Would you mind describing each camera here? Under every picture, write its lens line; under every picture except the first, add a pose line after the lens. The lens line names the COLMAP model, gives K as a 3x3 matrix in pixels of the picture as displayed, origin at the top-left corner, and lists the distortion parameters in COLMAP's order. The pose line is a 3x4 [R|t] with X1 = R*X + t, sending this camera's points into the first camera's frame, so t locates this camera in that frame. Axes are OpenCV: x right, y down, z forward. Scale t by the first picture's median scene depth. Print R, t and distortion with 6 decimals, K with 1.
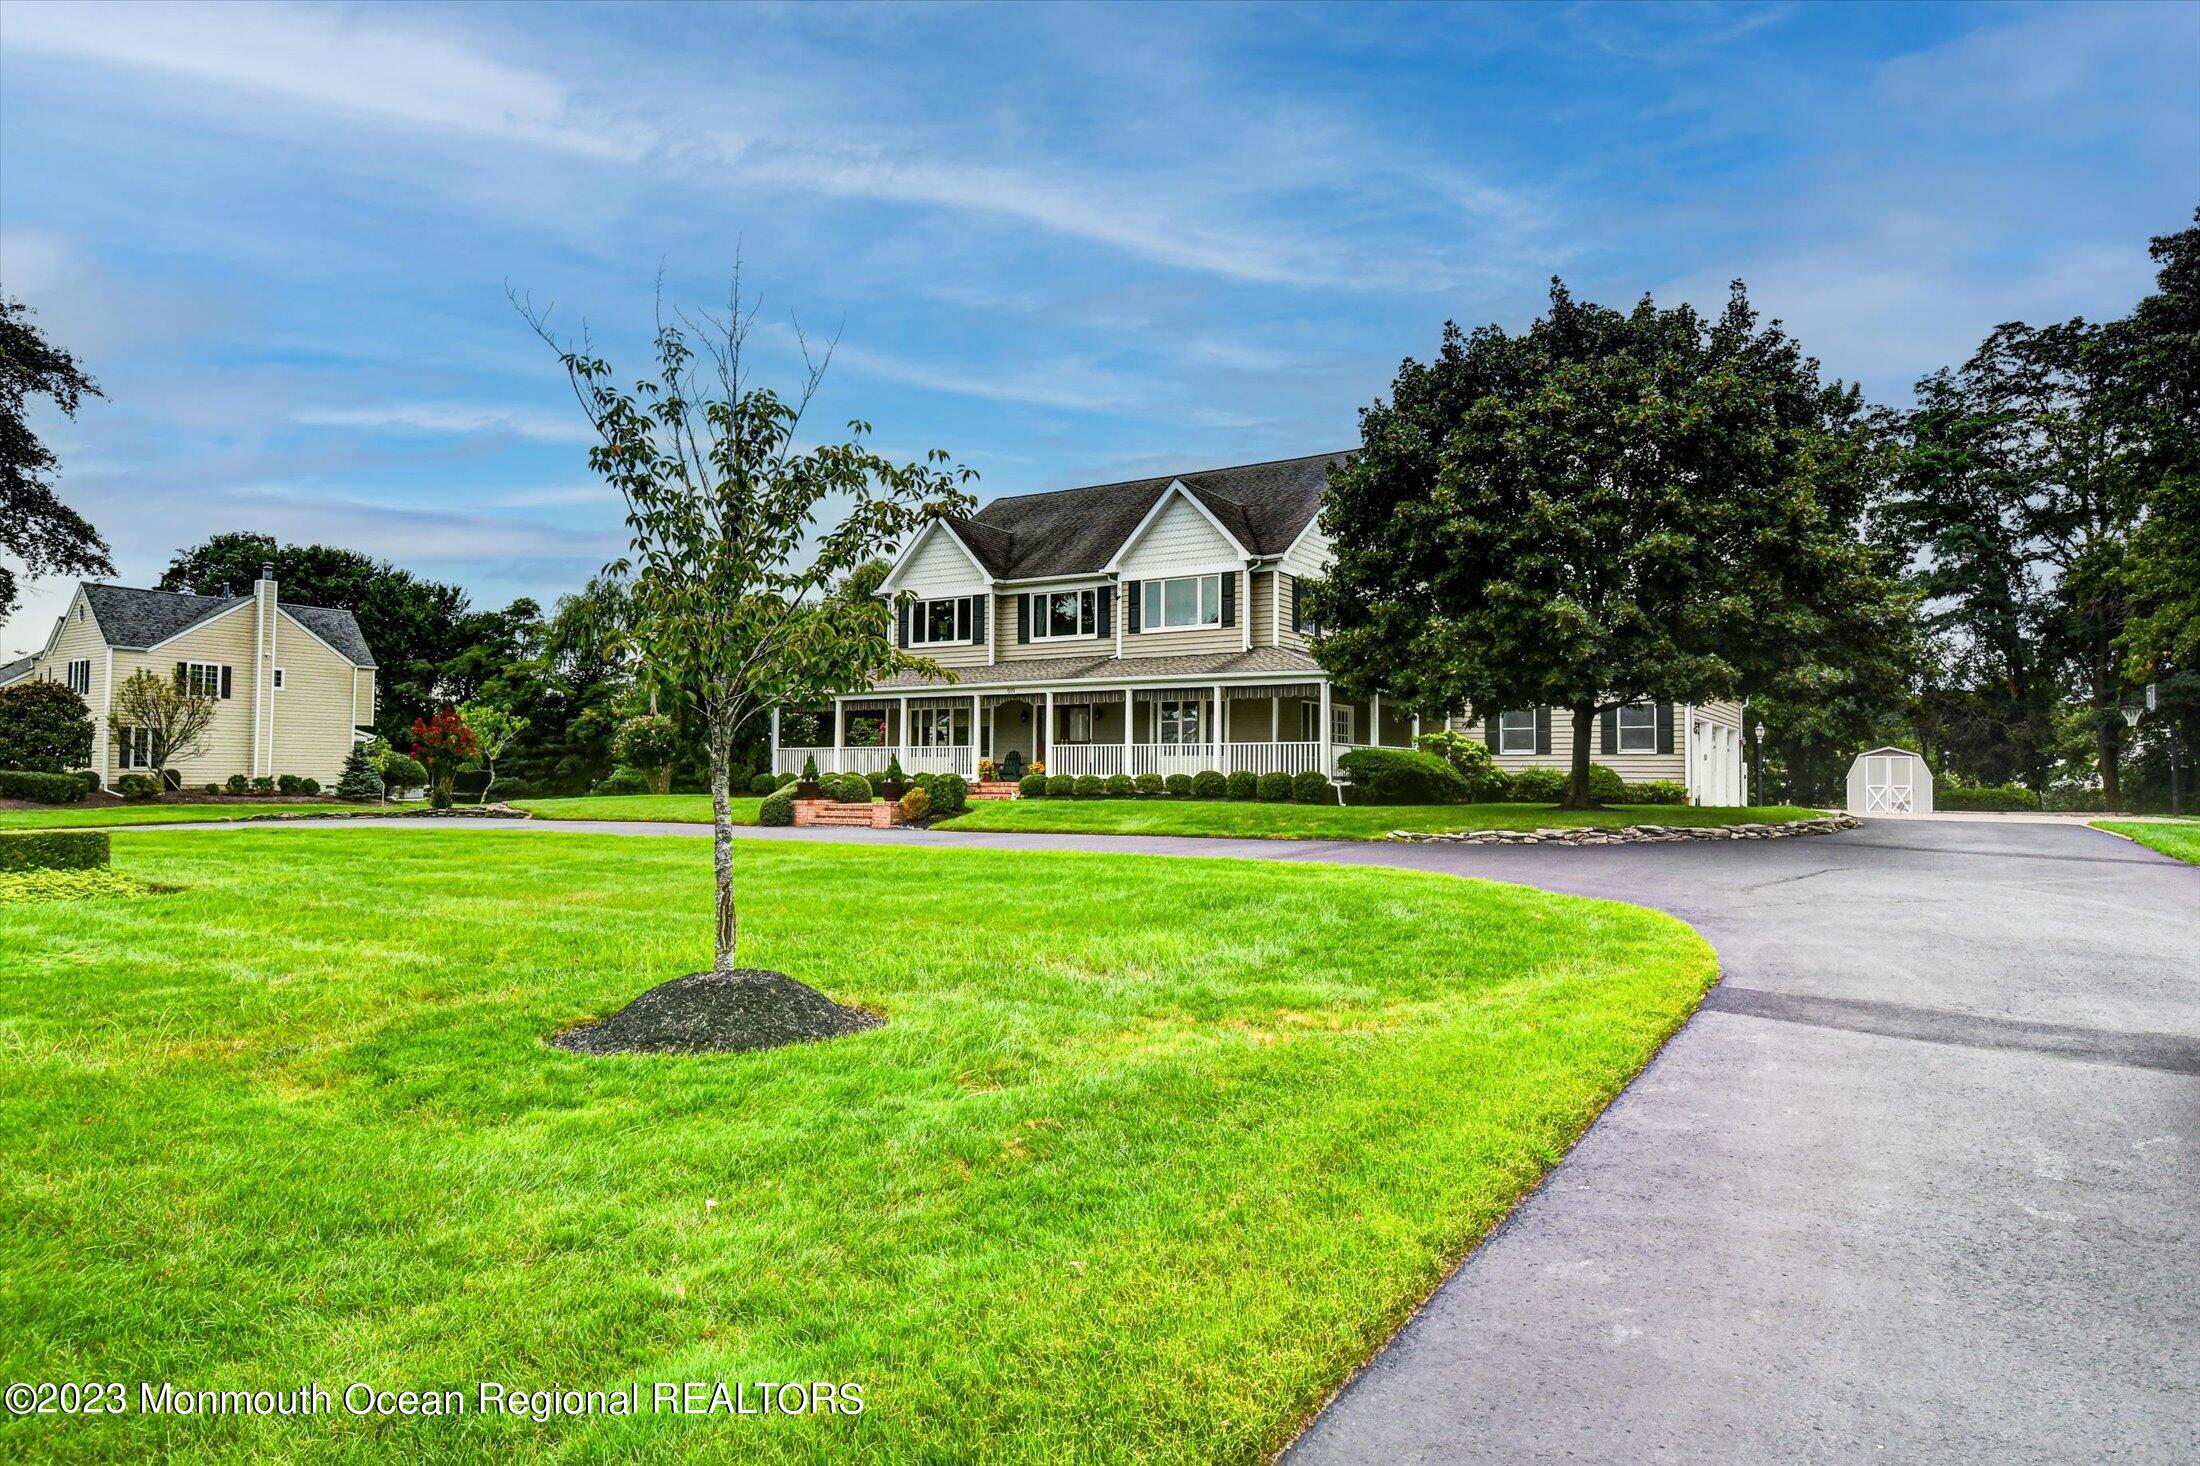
lens RADIAL K [[1212.5, 0, 1114.0], [0, 1212.5, 743.7], [0, 0, 1]] dist [-0.013570, -0.000662]
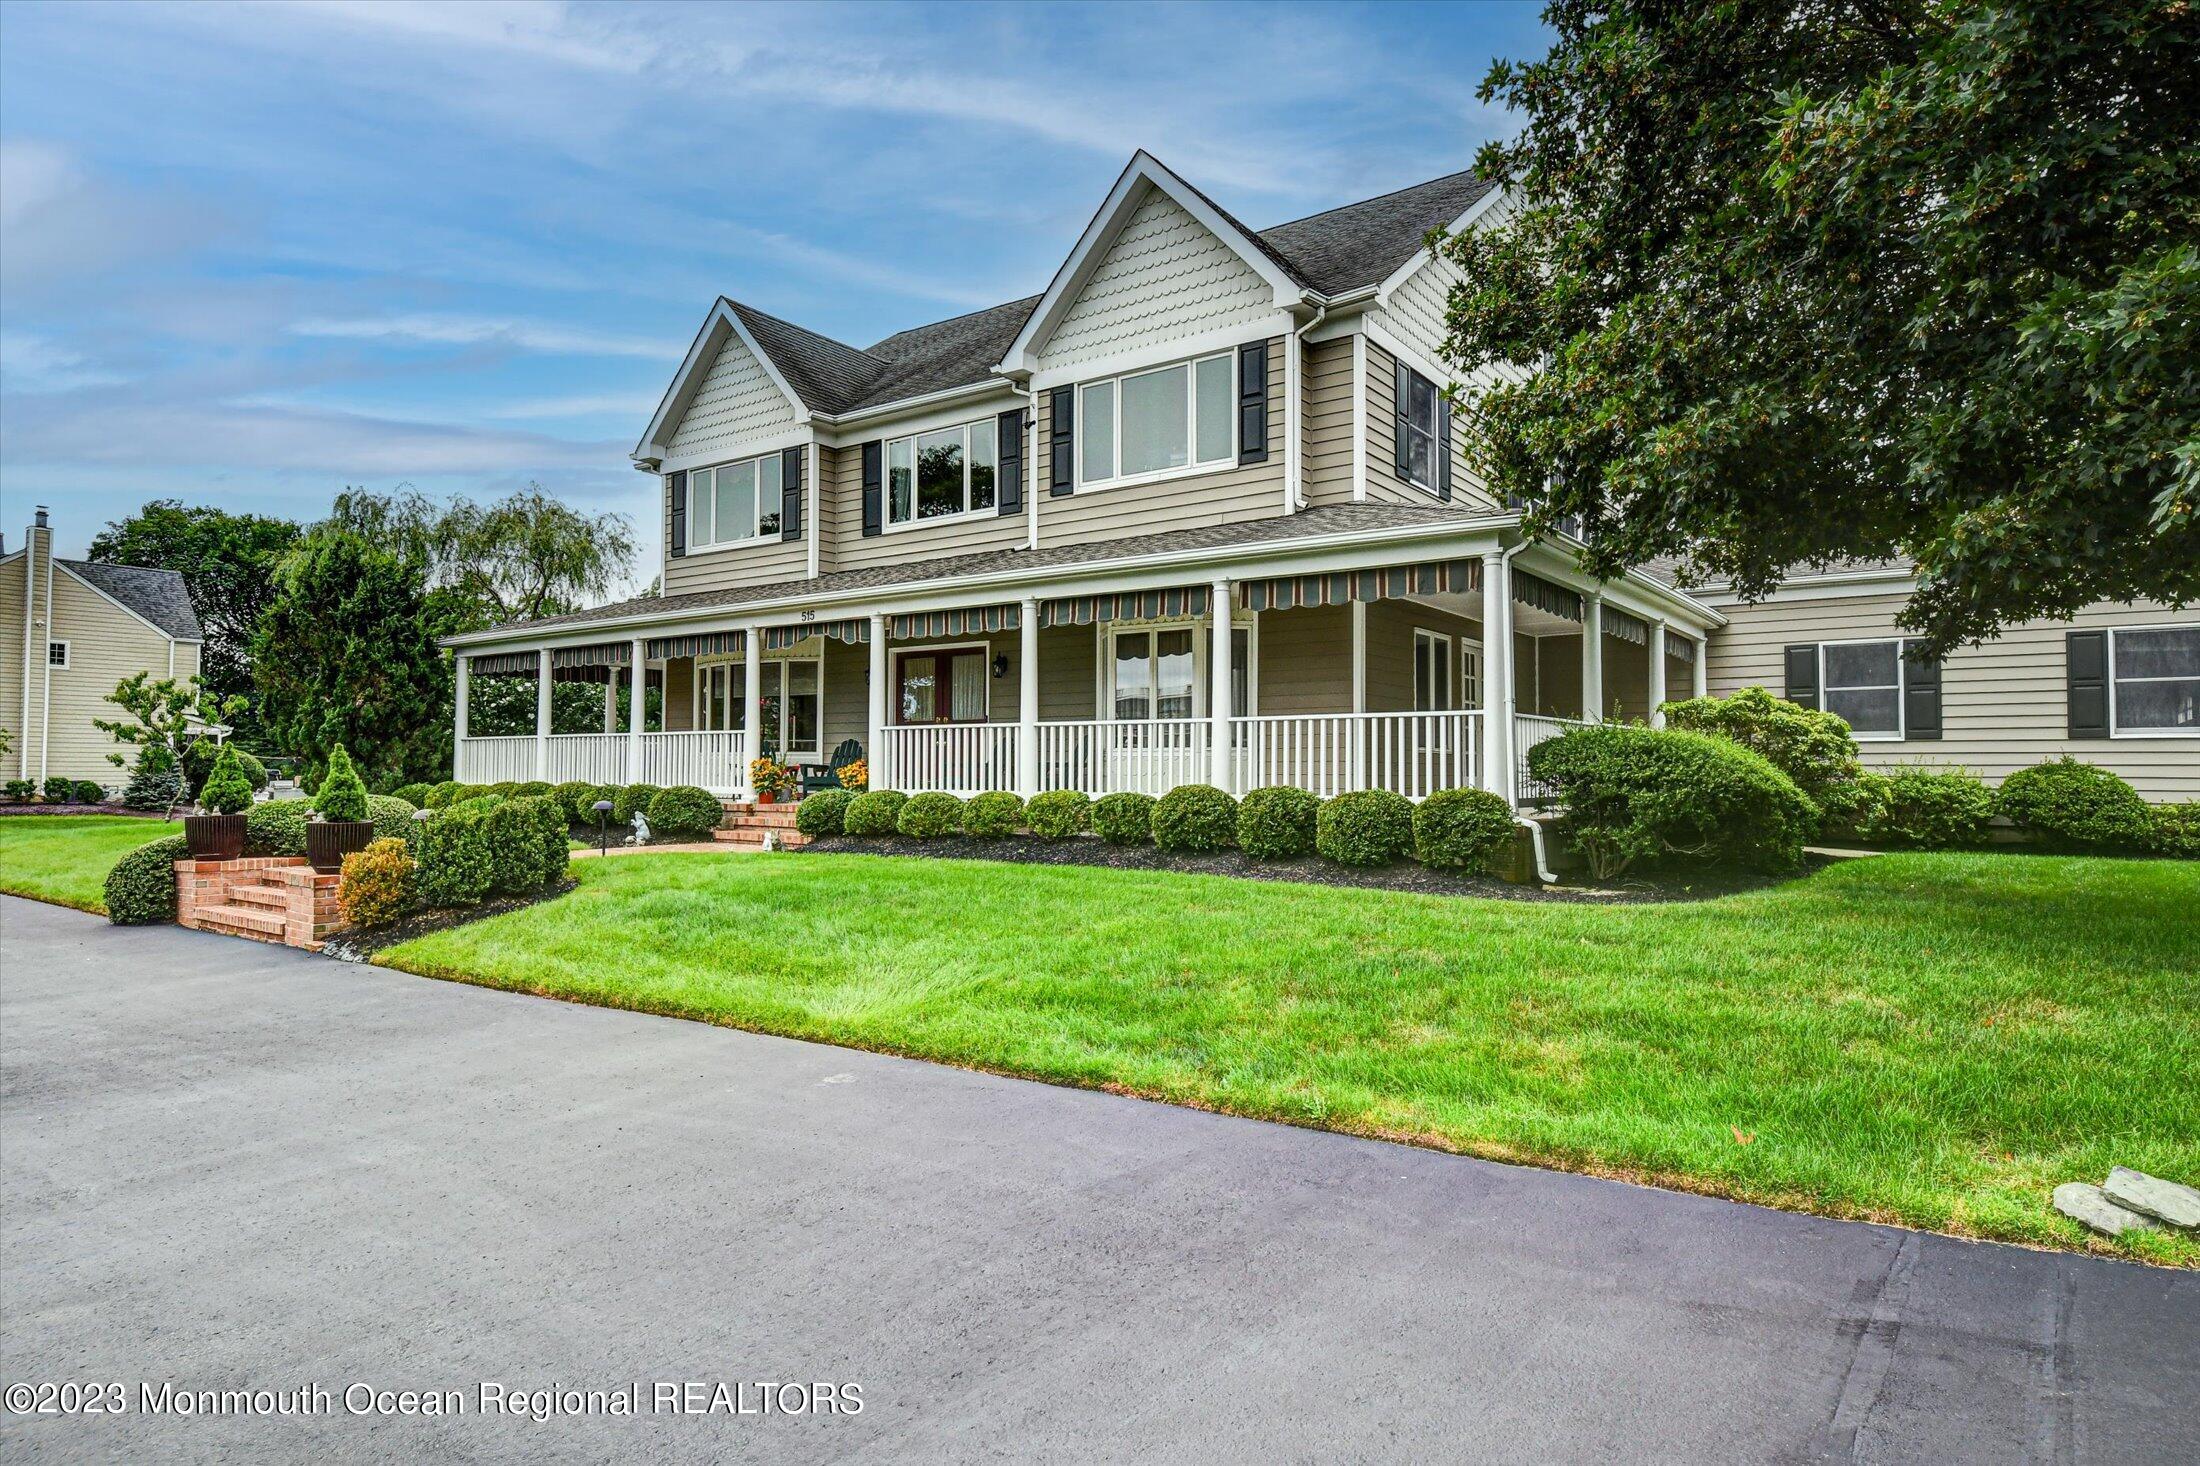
lens RADIAL K [[1212.5, 0, 1102.7], [0, 1212.5, 745.7], [0, 0, 1]] dist [-0.013570, -0.000662]
pose [[0.998100, -0.005383, -0.061378, 0.064531], [0.005966, 0.999939, 0.009328, 0.004821], [0.061324, -0.009677, 0.998071, 0.537237]]
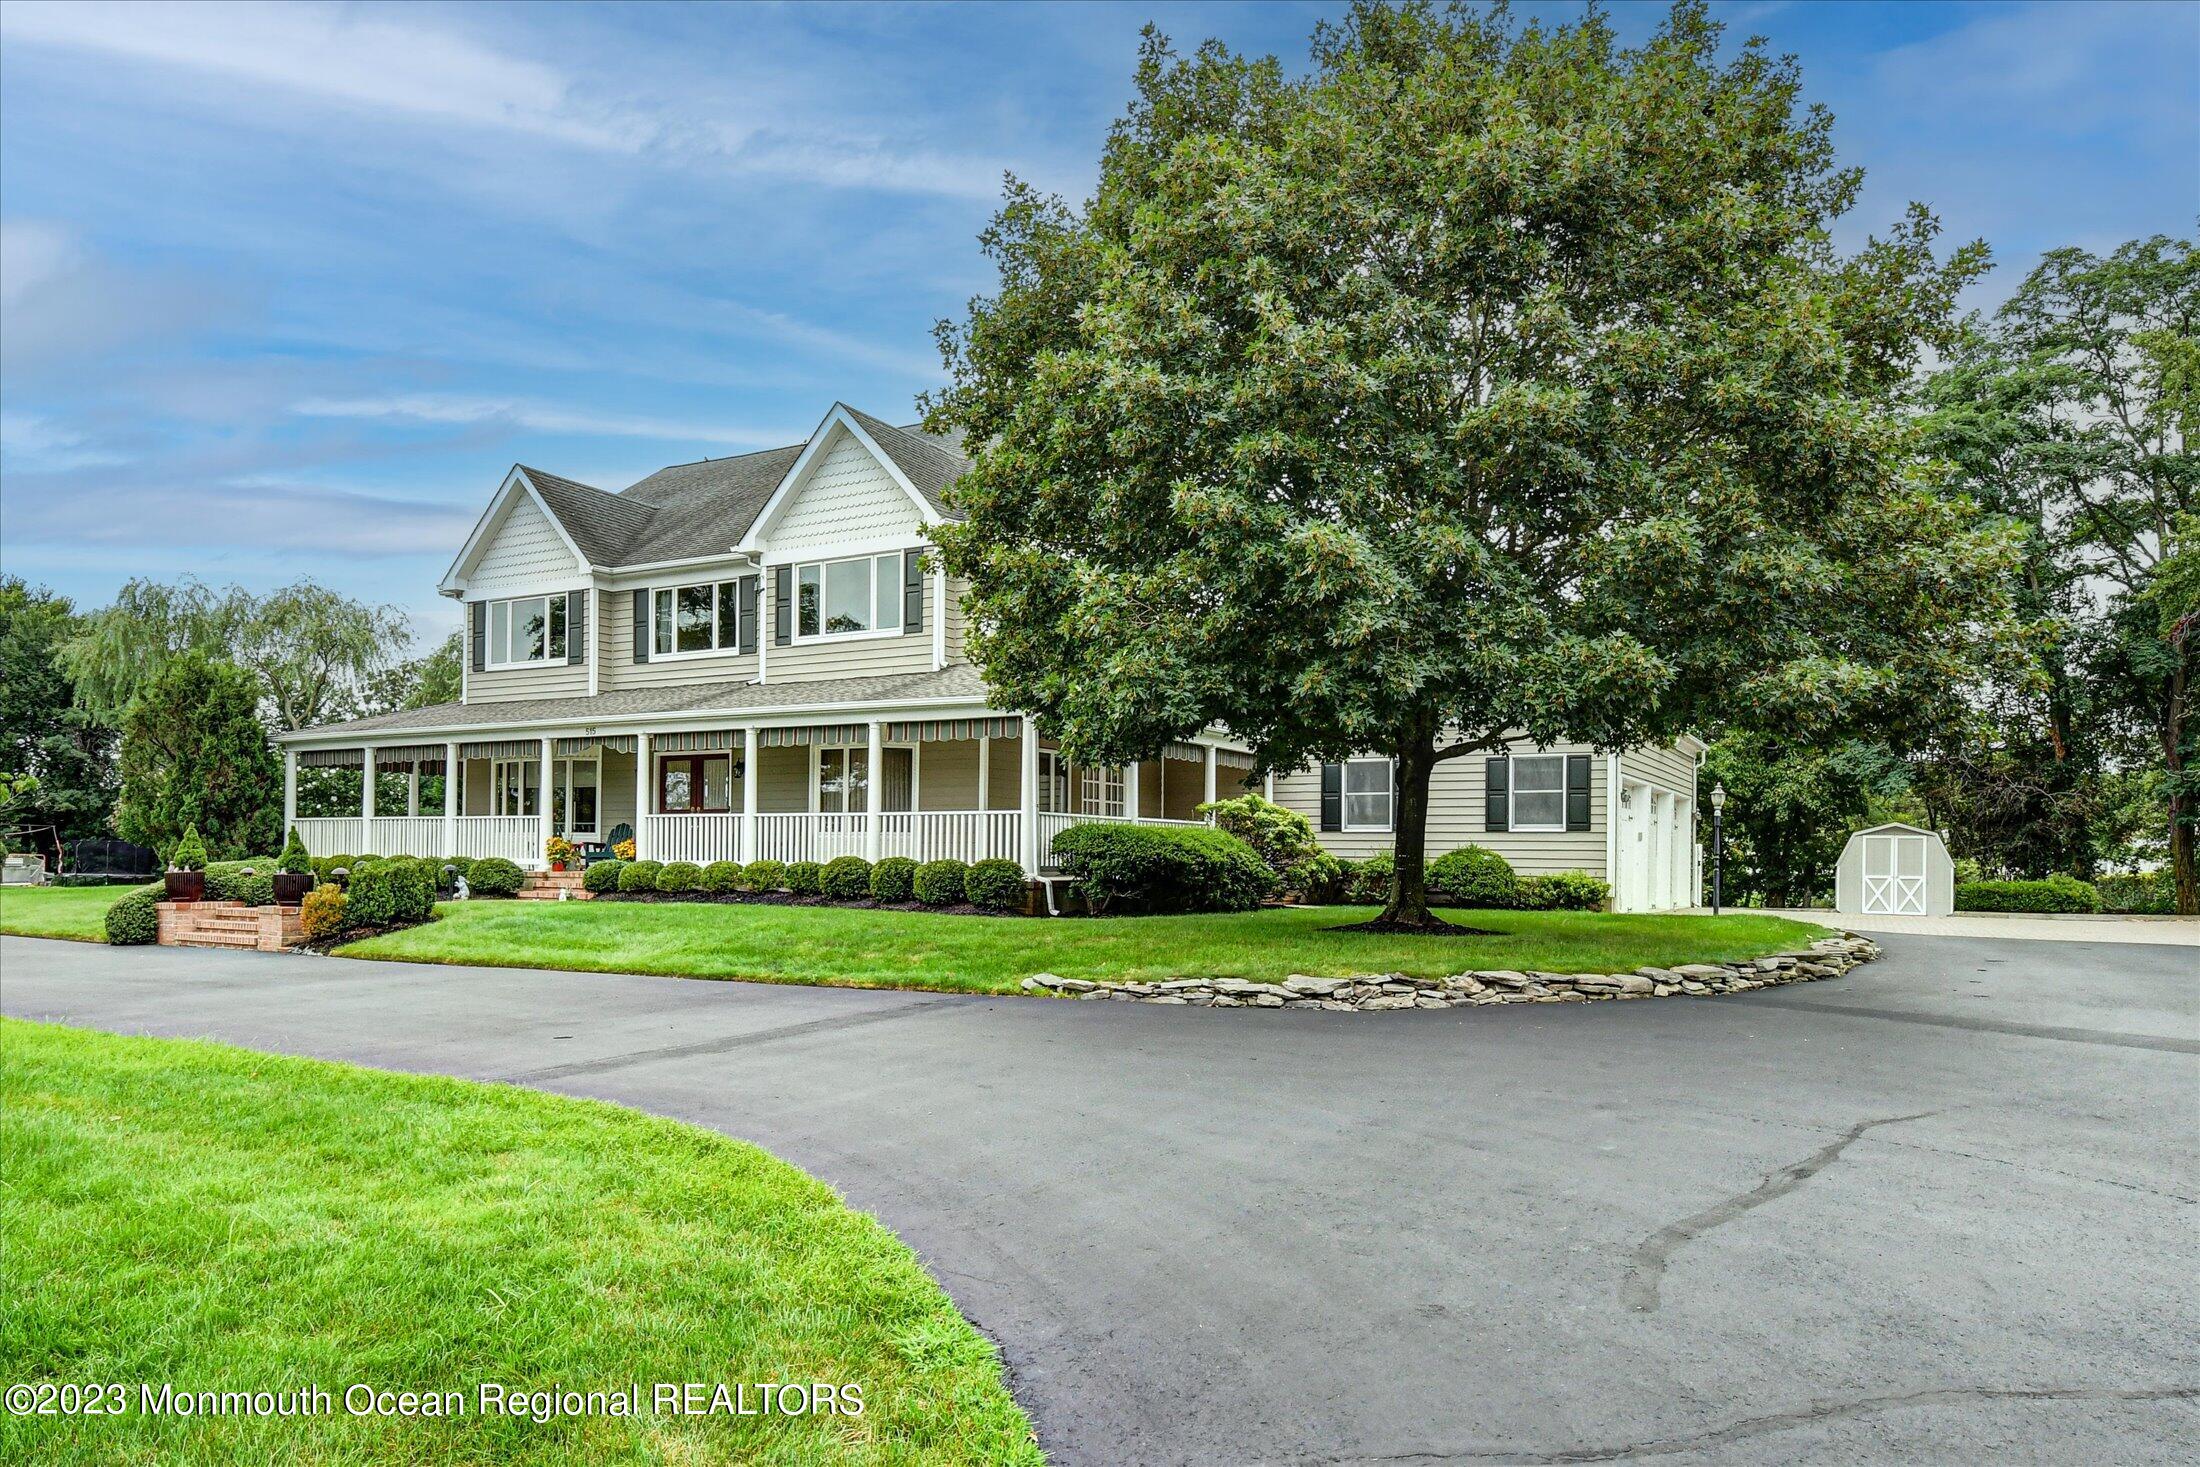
lens RADIAL K [[1372.6, 0, 1057.0], [0, 1372.6, 858.1], [0, 0, 1]] dist [-0.008604, -0.005183]
pose [[0.999270, 0.002861, 0.038106, 0.141998], [-0.003997, 0.999549, 0.029779, 0.001495], [-0.038004, -0.029909, 0.998830, 0.259233]]
